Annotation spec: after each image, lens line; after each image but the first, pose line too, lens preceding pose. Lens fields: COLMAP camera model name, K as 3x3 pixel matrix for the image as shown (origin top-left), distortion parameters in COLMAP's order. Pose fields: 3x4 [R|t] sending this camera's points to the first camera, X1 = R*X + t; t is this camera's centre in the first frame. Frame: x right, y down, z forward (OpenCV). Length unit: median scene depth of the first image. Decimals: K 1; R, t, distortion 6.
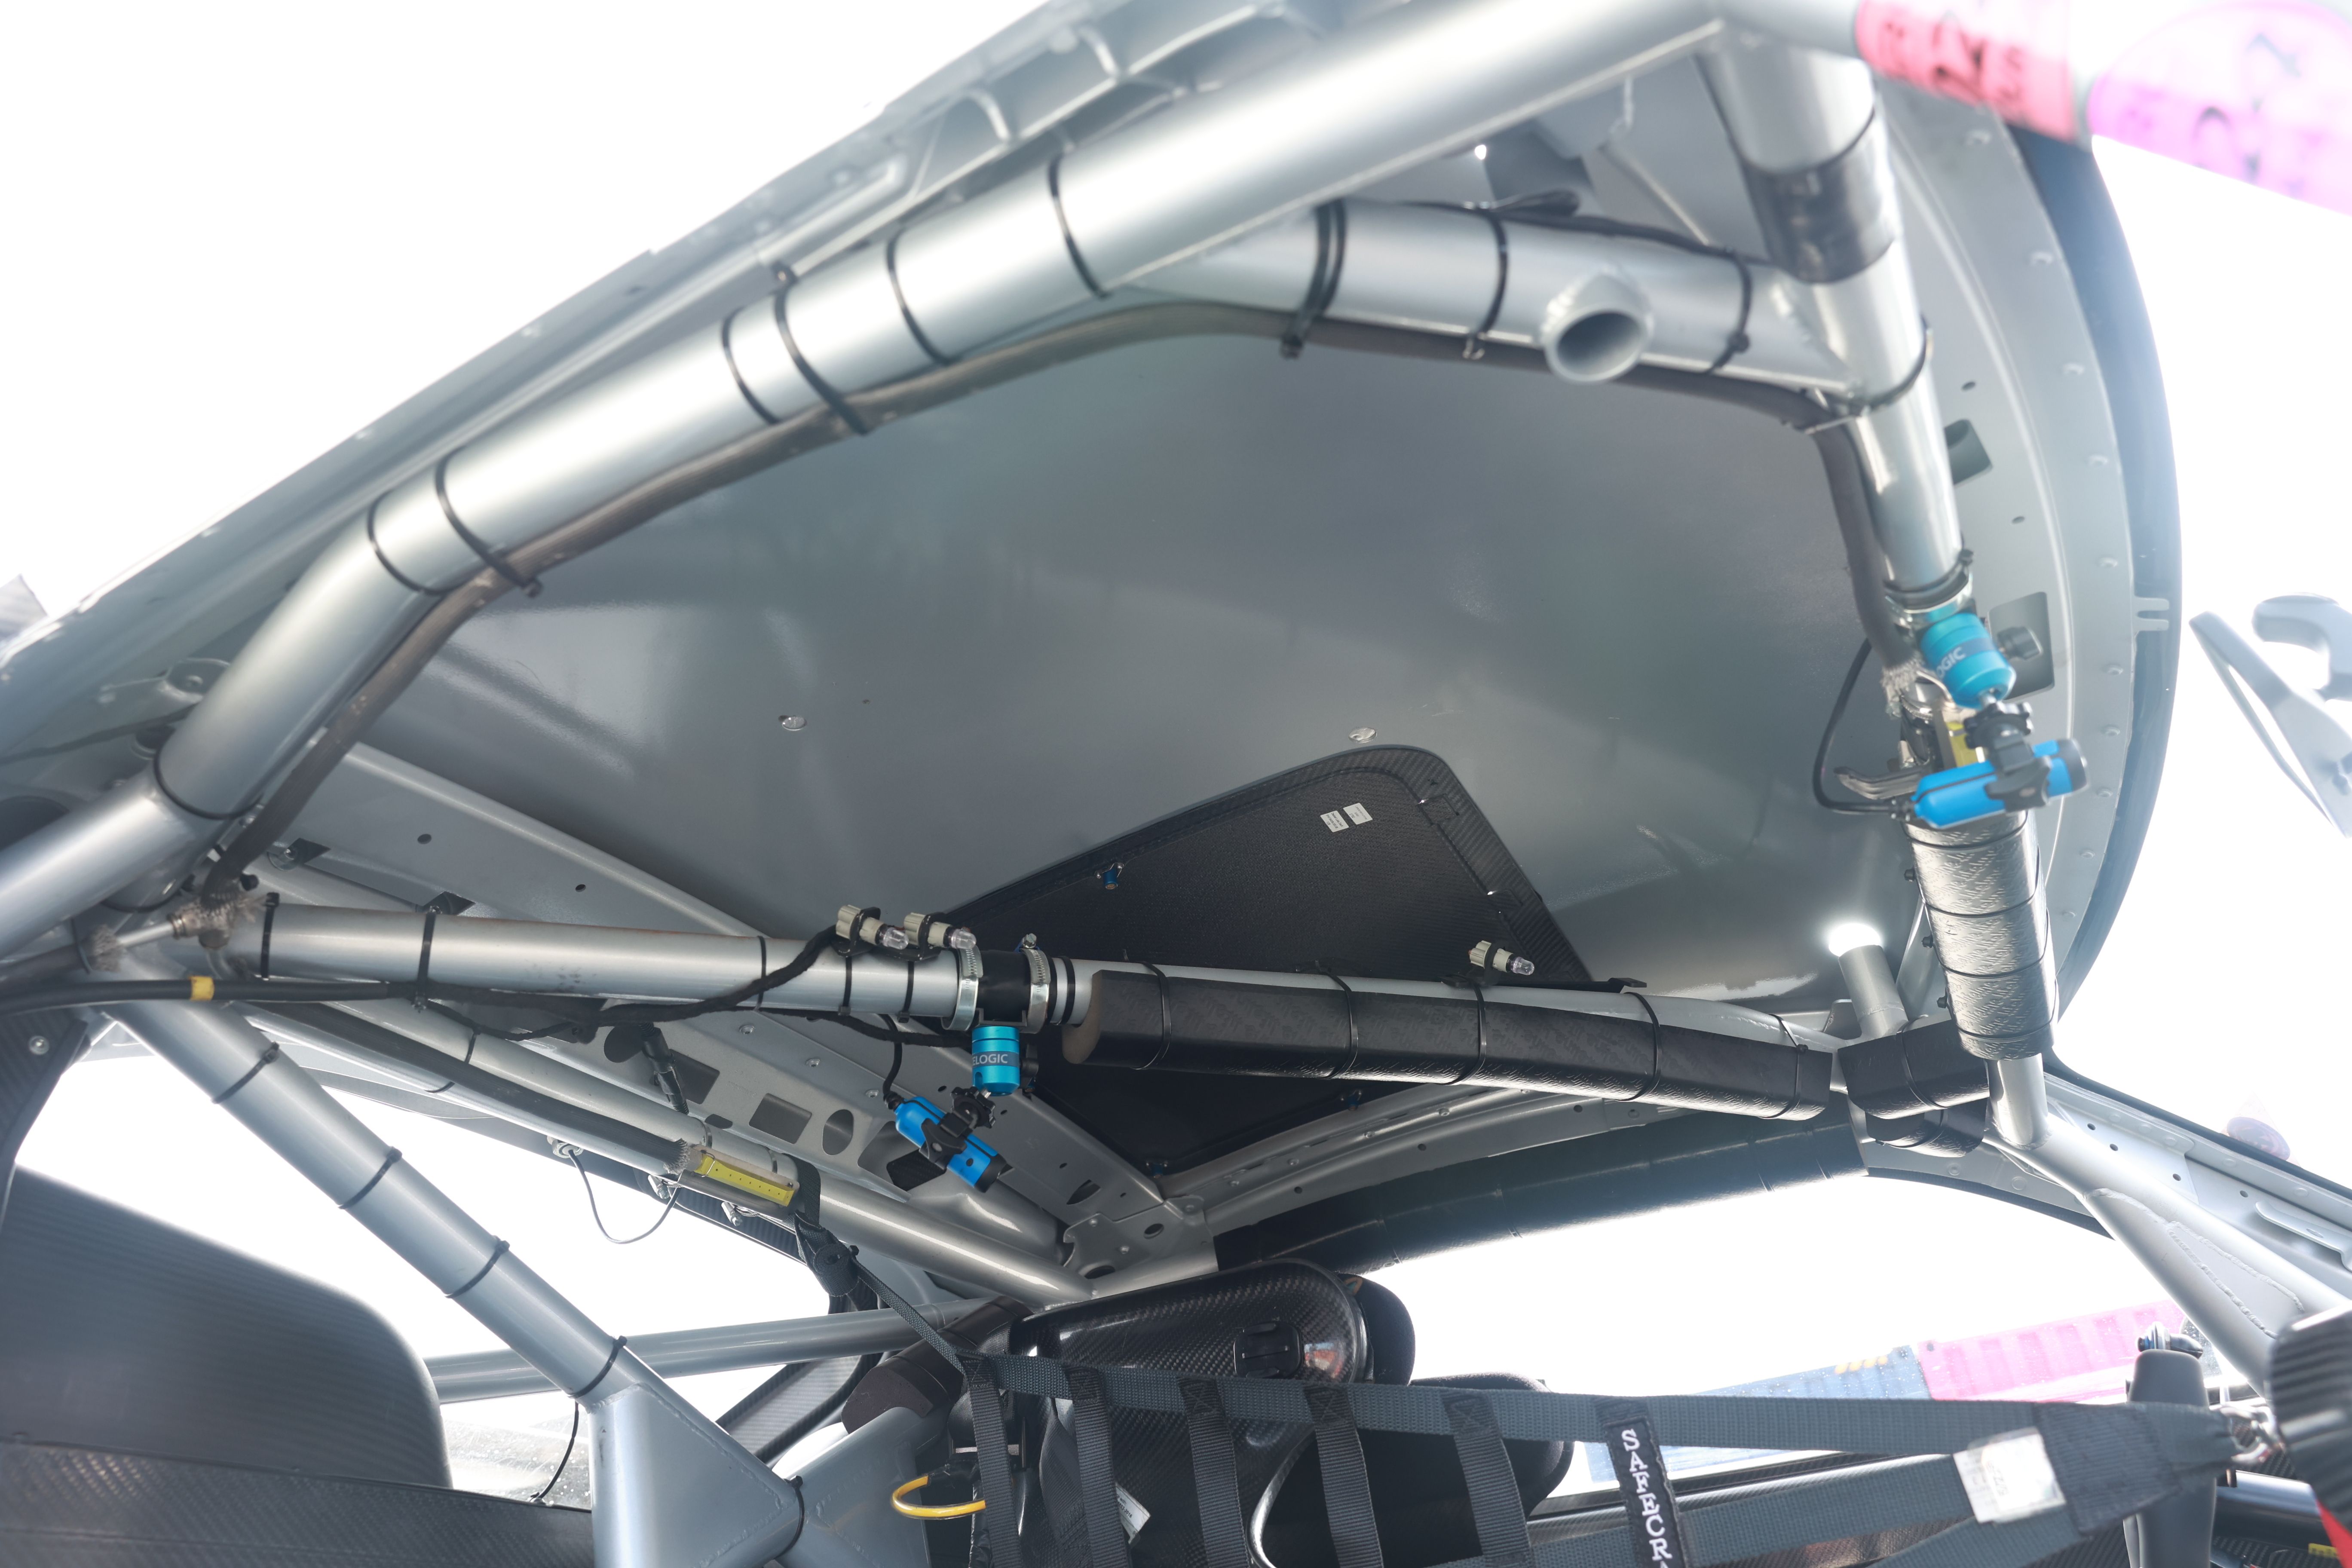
lens RADIAL K [[1605.7, 0, 1175.2], [0, 1605.7, 796.5], [0, 0, 1]] dist [-0.111823, 0.095277]
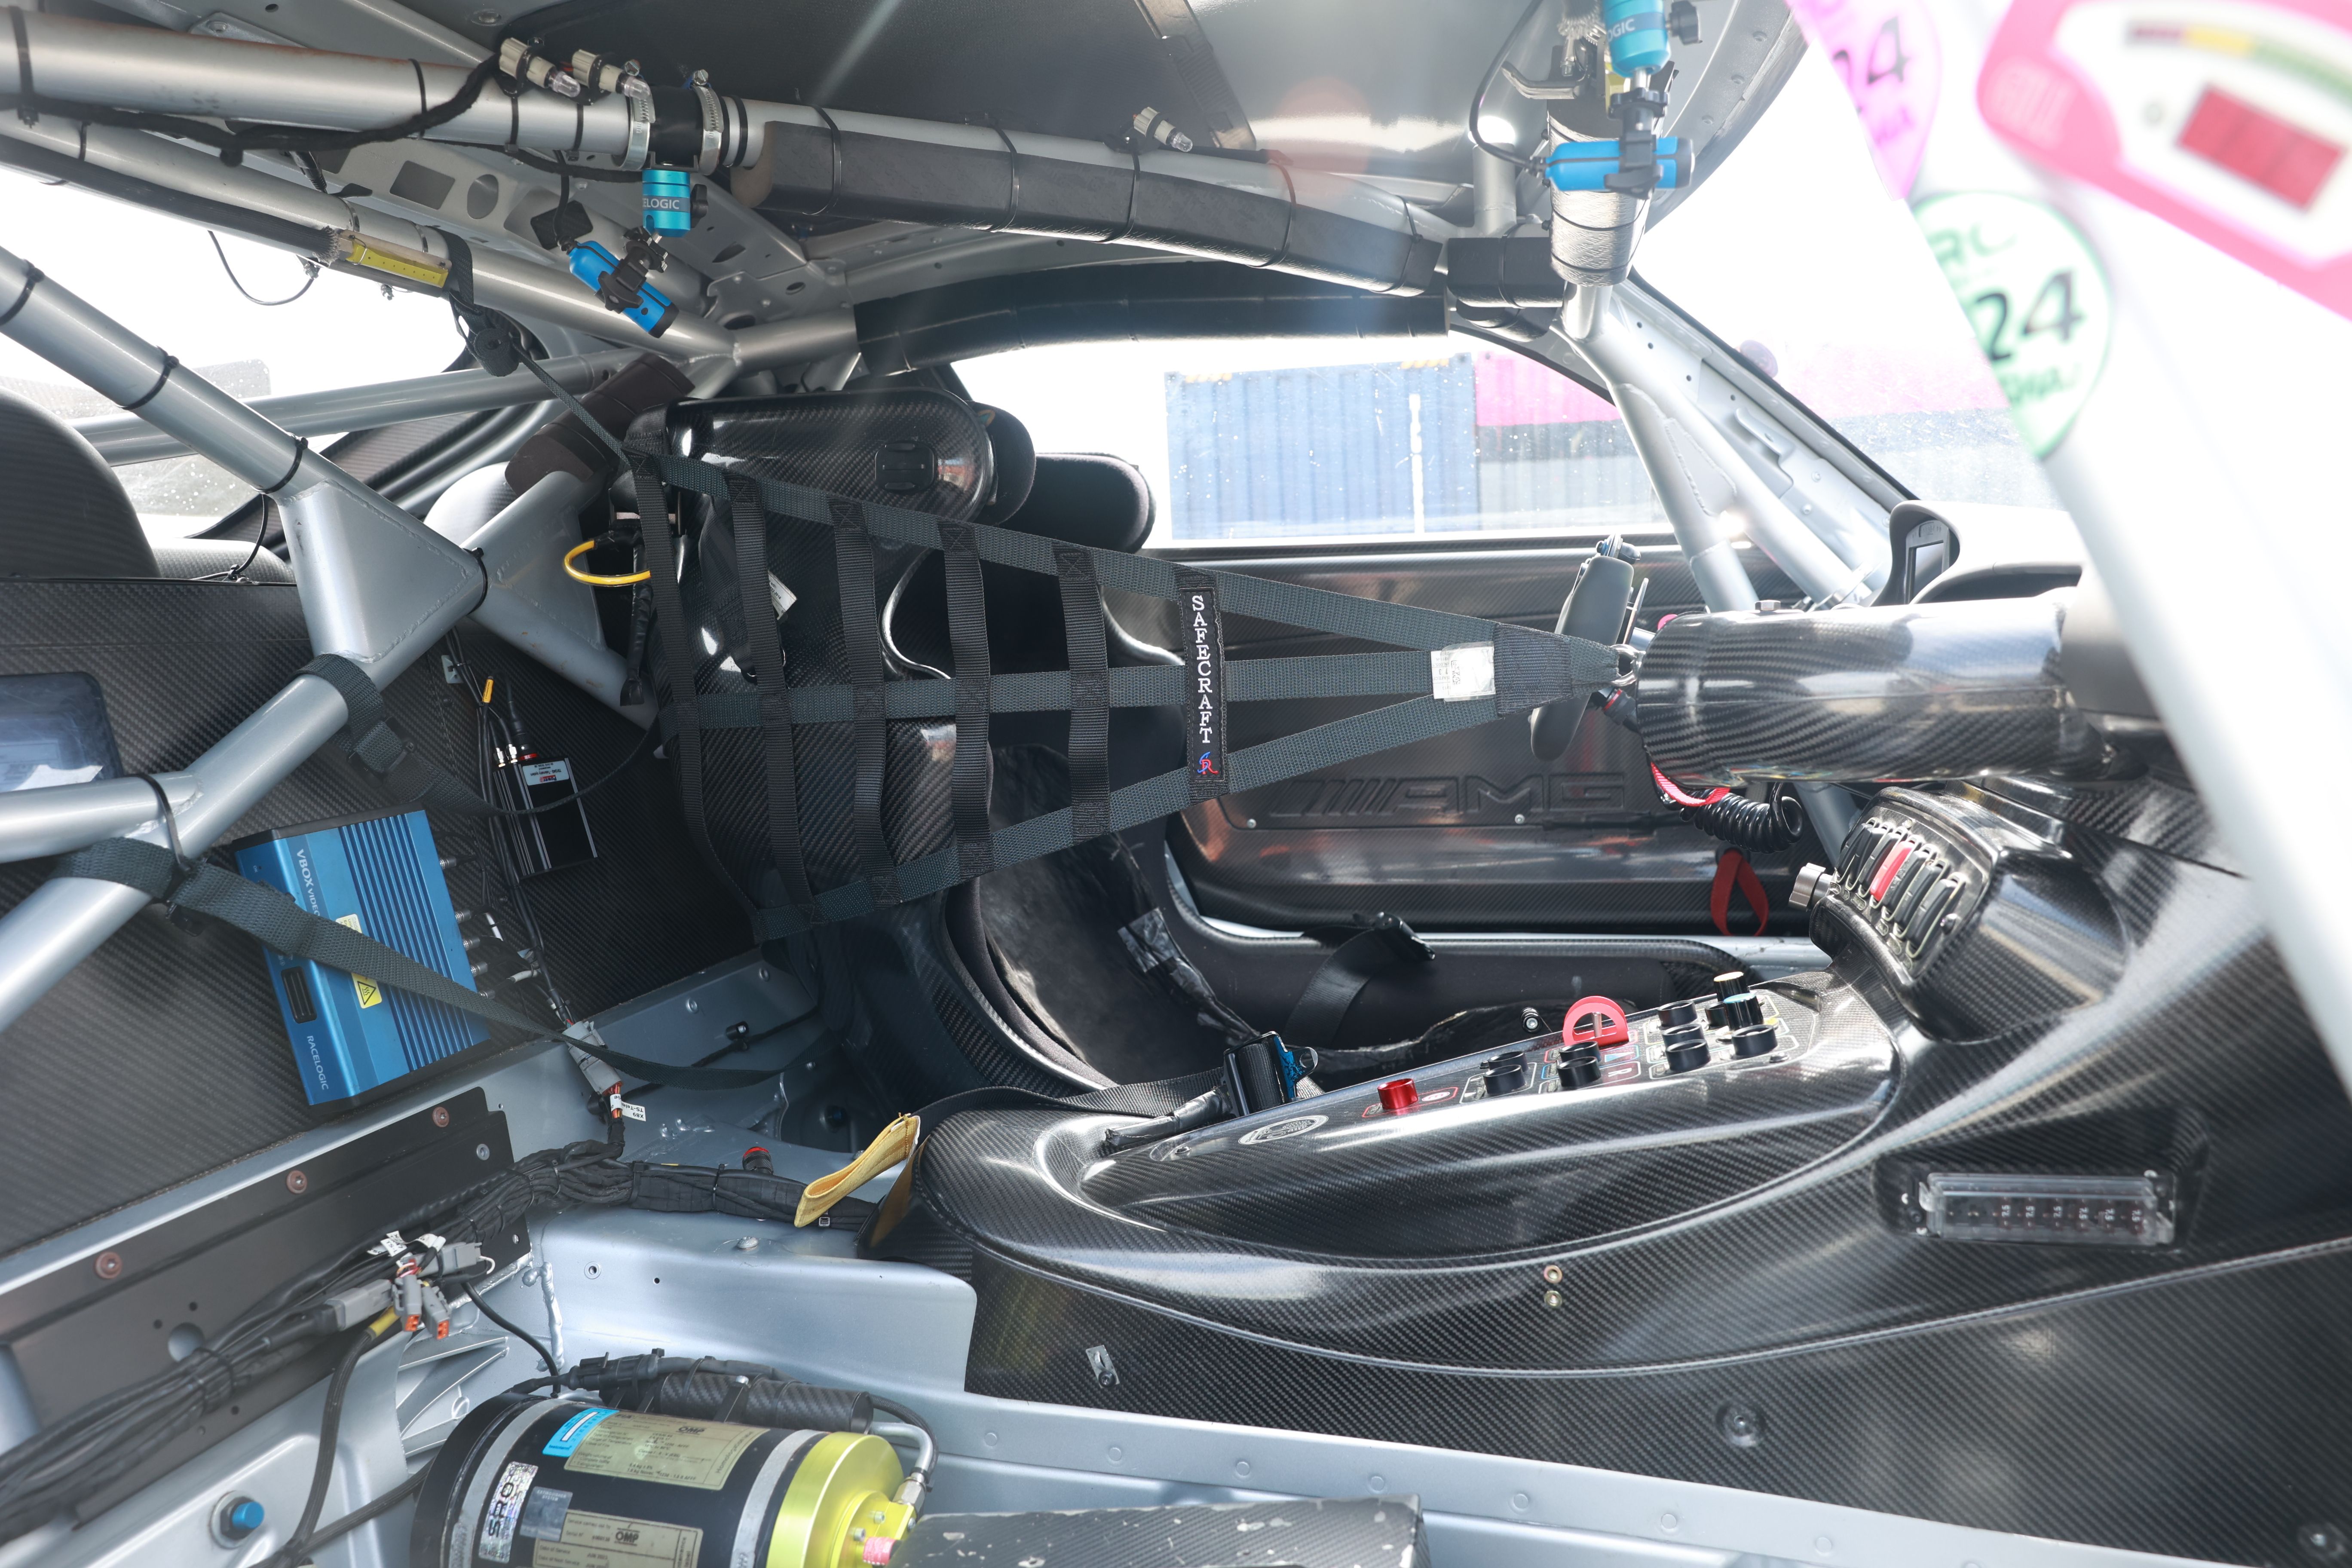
lens RADIAL K [[1605.7, 0, 1175.2], [0, 1605.7, 796.5], [0, 0, 1]] dist [-0.111823, 0.095277]
pose [[0.966324, 0.030784, 0.255482, -0.041723], [-0.180557, 0.788509, 0.587922, -0.179597], [-0.183351, -0.614252, 0.767513, -0.062730]]
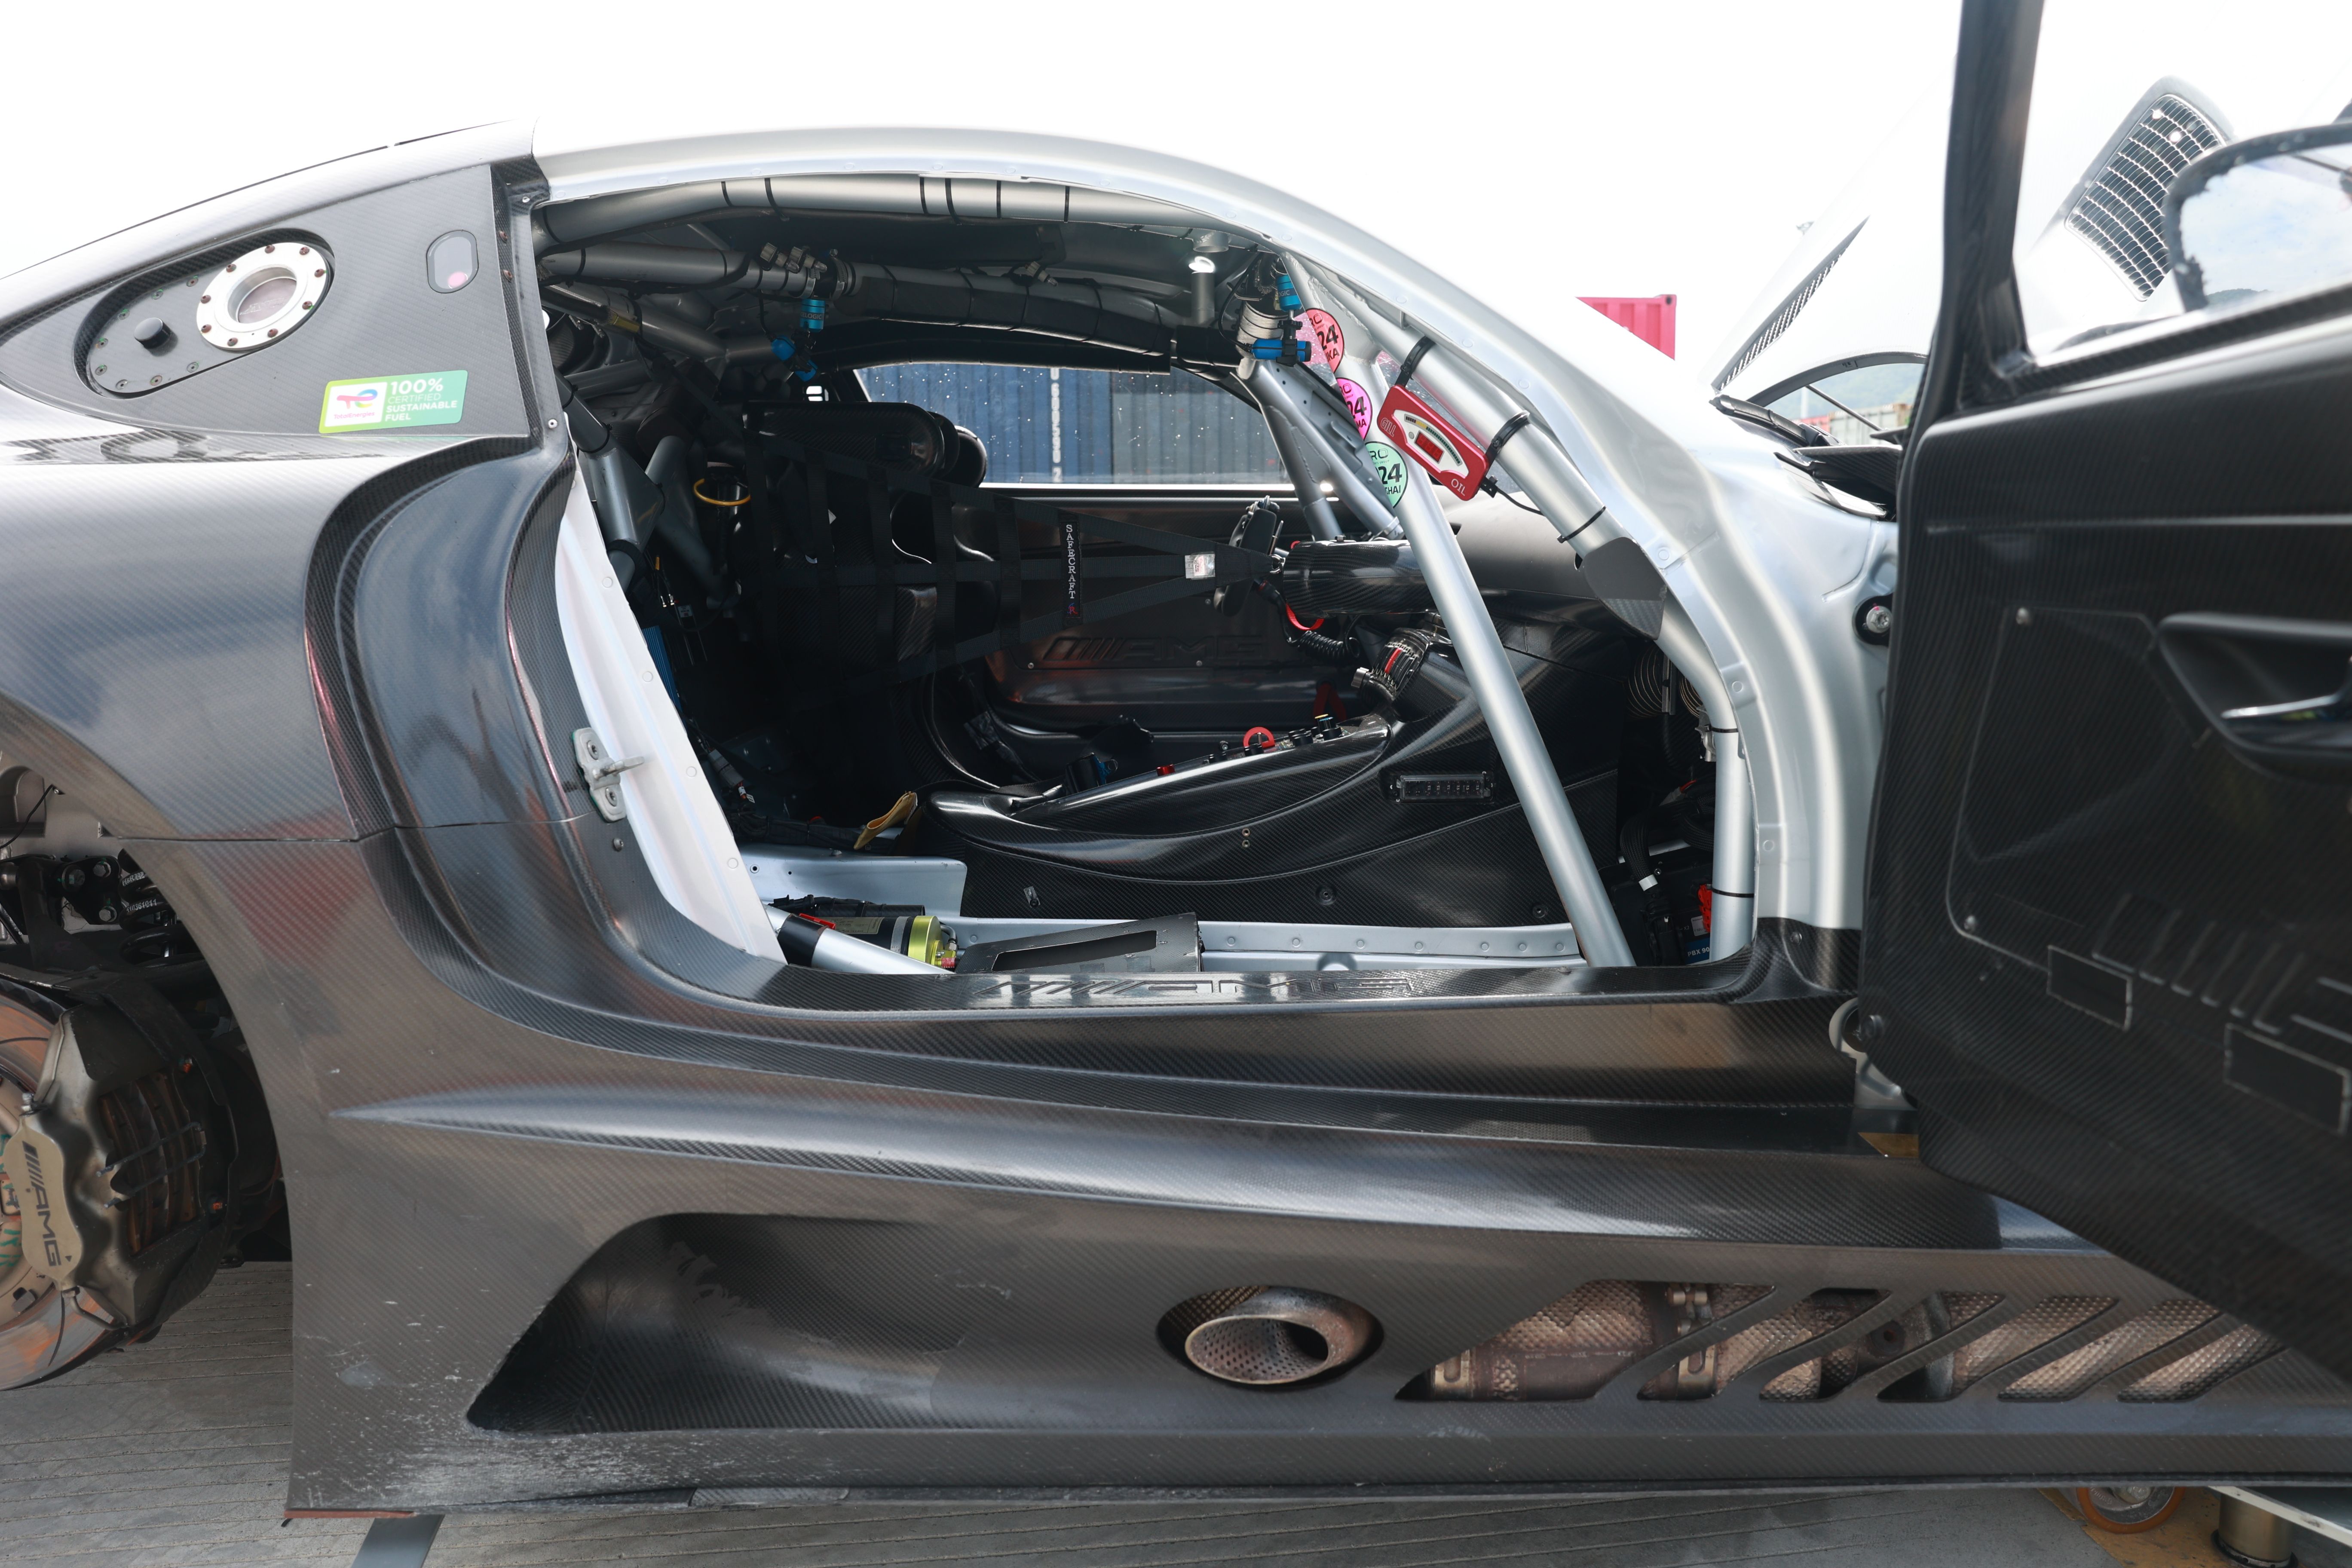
lens RADIAL K [[1605.7, 0, 1175.2], [0, 1605.7, 796.5], [0, 0, 1]] dist [-0.111823, 0.095277]
pose [[0.877479, 0.012438, 0.479453, -0.643378], [-0.321361, 0.757322, 0.568499, -0.636903], [-0.356029, -0.652923, 0.668531, -0.865724]]
